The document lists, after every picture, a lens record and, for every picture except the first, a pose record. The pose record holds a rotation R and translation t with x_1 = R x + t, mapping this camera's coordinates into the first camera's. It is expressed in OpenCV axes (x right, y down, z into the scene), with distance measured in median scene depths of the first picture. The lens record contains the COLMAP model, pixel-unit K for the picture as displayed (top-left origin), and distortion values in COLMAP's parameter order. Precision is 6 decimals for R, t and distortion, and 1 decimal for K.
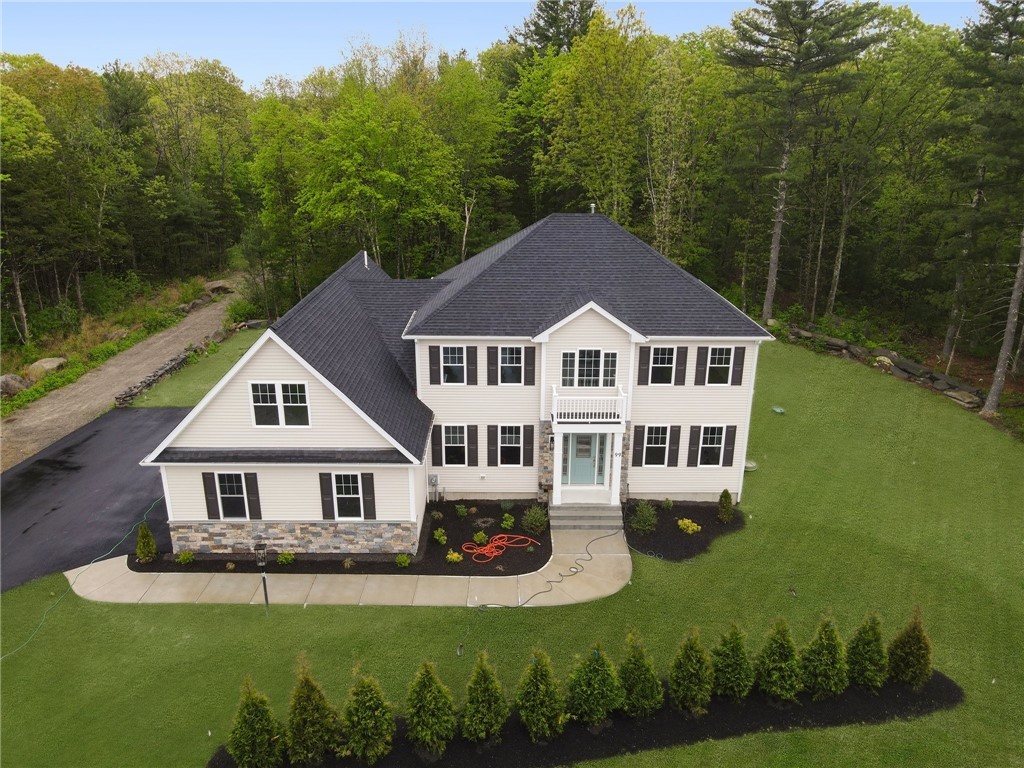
lens RADIAL K [[760.2, 0, 512.0], [0, 760.2, 384.0], [0, 0, 1]] dist [0.012000, 0.003023]
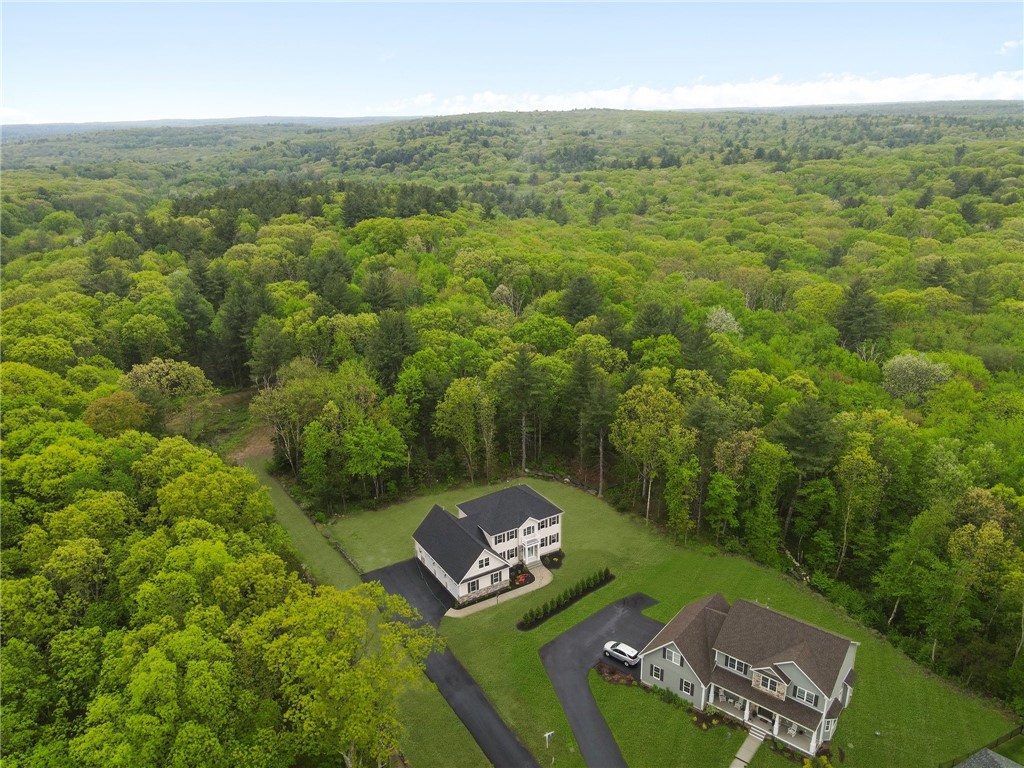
lens RADIAL K [[760.2, 0, 512.0], [0, 760.2, 384.0], [0, 0, 1]] dist [0.012000, 0.003023]
pose [[0.857095, -0.196995, 0.476006, -1.834447], [0.187480, 0.979915, 0.067962, -1.126755], [-0.479833, 0.030992, 0.876812, -2.687813]]
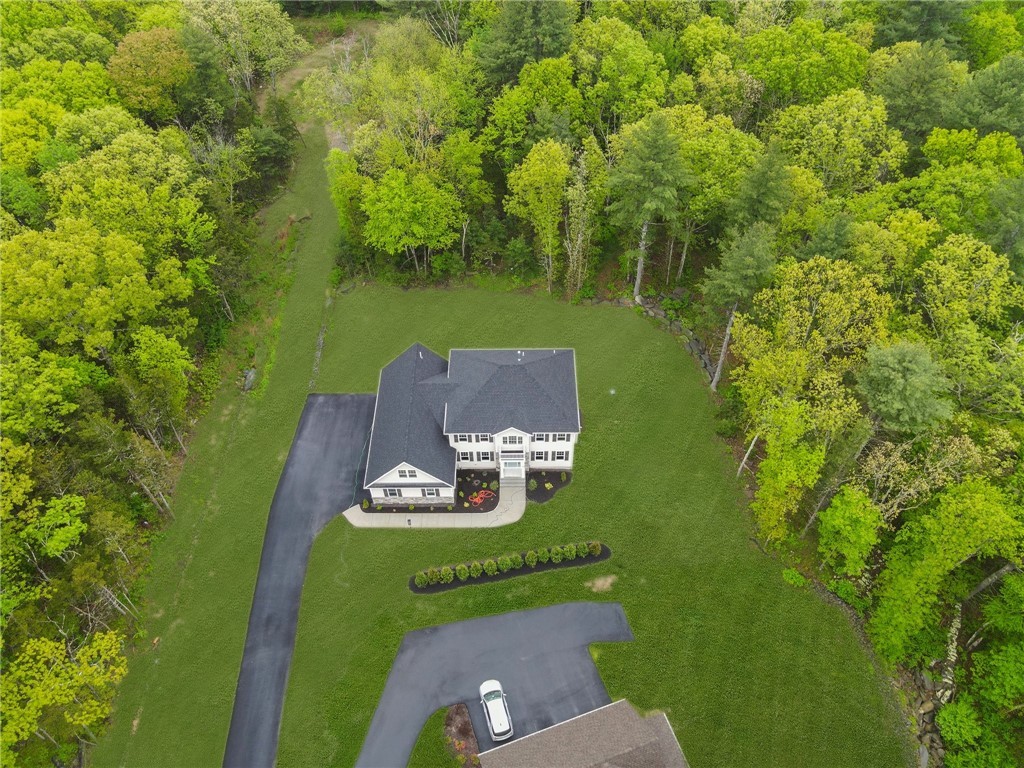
lens RADIAL K [[760.2, 0, 512.0], [0, 760.2, 384.0], [0, 0, 1]] dist [0.012000, 0.003023]
pose [[0.999821, -0.005682, -0.018058, 0.150634], [0.014035, 0.862612, 0.505671, -1.587865], [0.012704, -0.505834, 0.862538, -1.263154]]
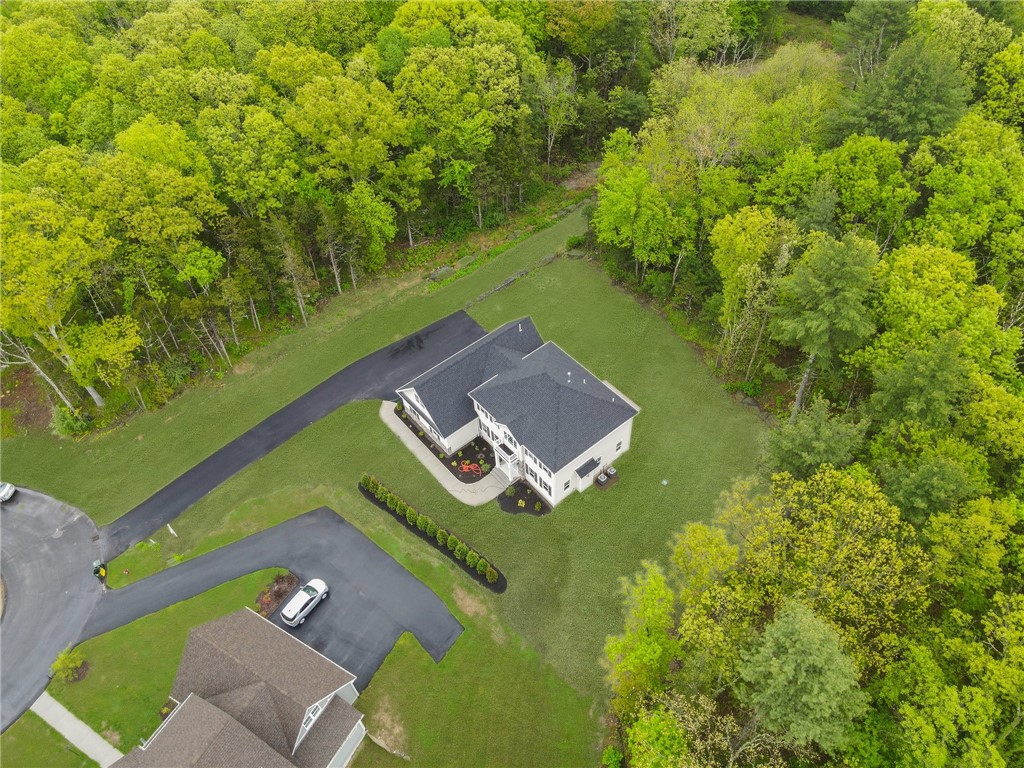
lens RADIAL K [[760.2, 0, 512.0], [0, 760.2, 384.0], [0, 0, 1]] dist [0.012000, 0.003023]
pose [[0.633267, 0.563399, -0.530617, 1.455159], [-0.208259, 0.784372, 0.584285, -1.792541], [0.745387, -0.259503, 0.614050, -0.630248]]
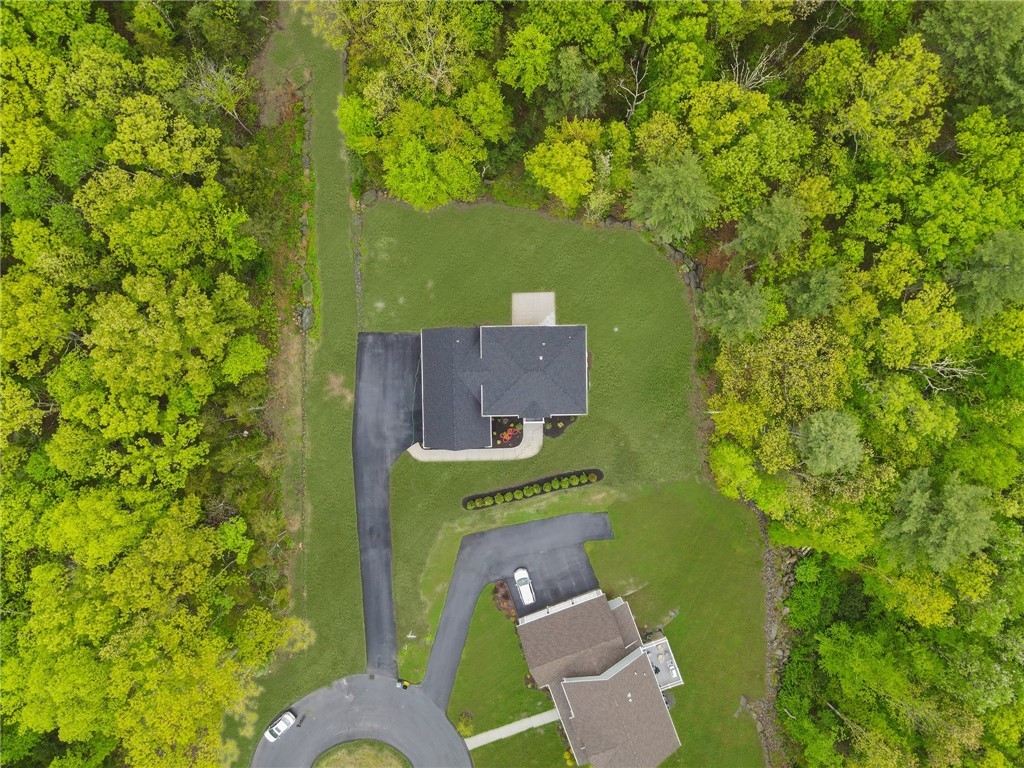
lens RADIAL K [[760.2, 0, 512.0], [0, 760.2, 384.0], [0, 0, 1]] dist [0.012000, 0.003023]
pose [[0.999977, -0.006597, 0.001640, -0.009639], [0.000287, 0.281936, 0.959433, -3.469022], [-0.006792, -0.959410, 0.281932, 0.144189]]
